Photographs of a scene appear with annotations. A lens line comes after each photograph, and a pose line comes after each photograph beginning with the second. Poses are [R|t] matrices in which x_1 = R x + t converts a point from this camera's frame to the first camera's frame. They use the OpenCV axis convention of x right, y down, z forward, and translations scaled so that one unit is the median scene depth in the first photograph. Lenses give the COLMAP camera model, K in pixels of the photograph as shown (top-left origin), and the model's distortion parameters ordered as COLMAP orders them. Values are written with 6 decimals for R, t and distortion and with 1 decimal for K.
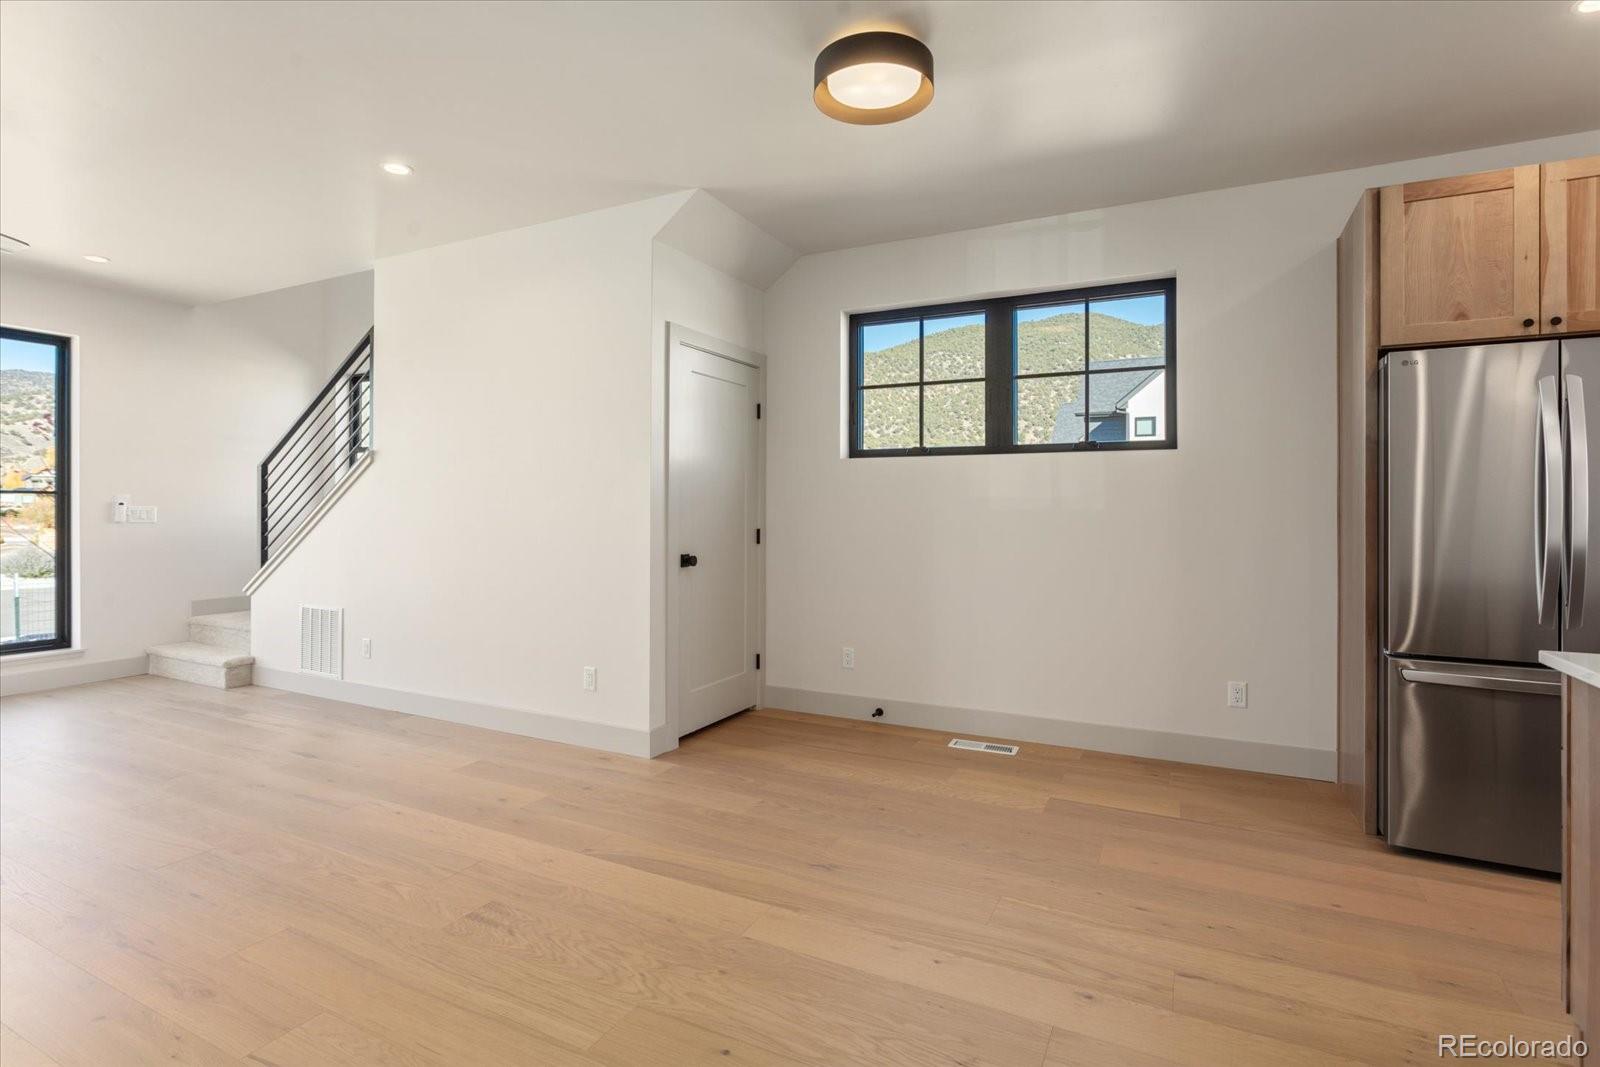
lens RADIAL K [[772.5, 0, 792.7], [0, 772.5, 506.1], [0, 0, 1]] dist [-0.001535, -0.000502]
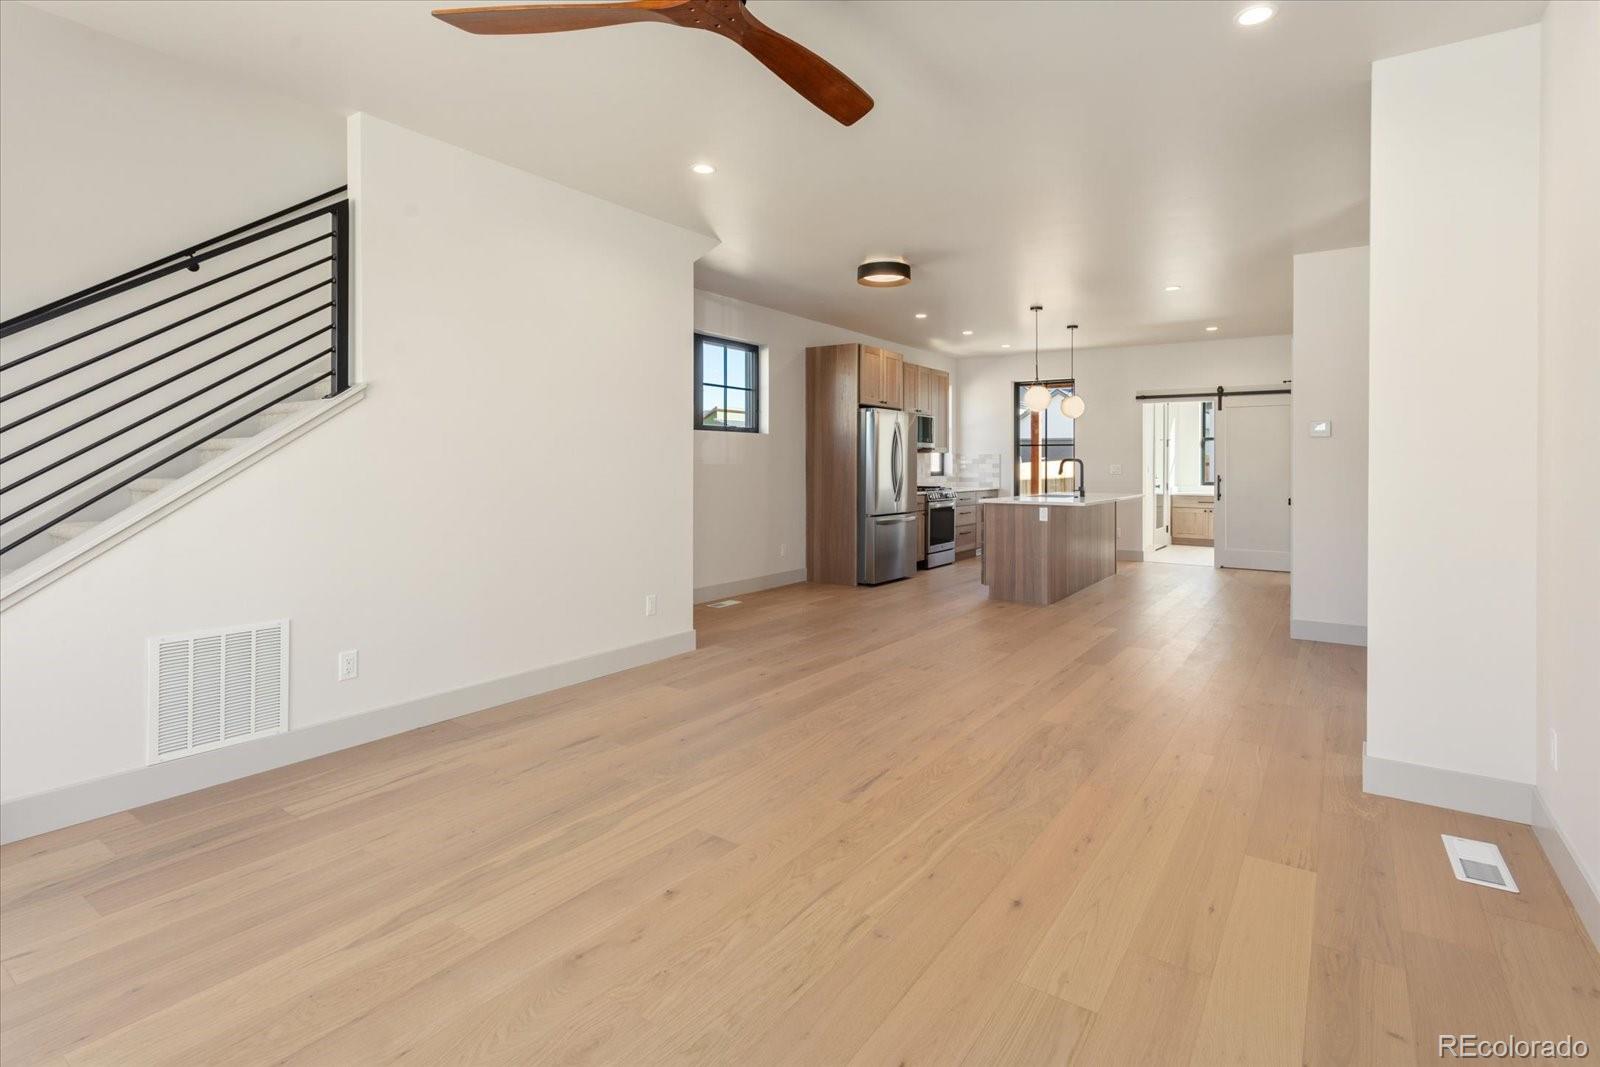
lens RADIAL K [[782.4, 0, 799.4], [0, 782.4, 475.4], [0, 0, 1]] dist [-0.000262, 0.000147]
pose [[0.137221, -0.019141, 0.990355, -1.156214], [-0.013363, 0.999687, 0.021173, -0.006858], [-0.990450, -0.016140, 0.136923, 0.490631]]
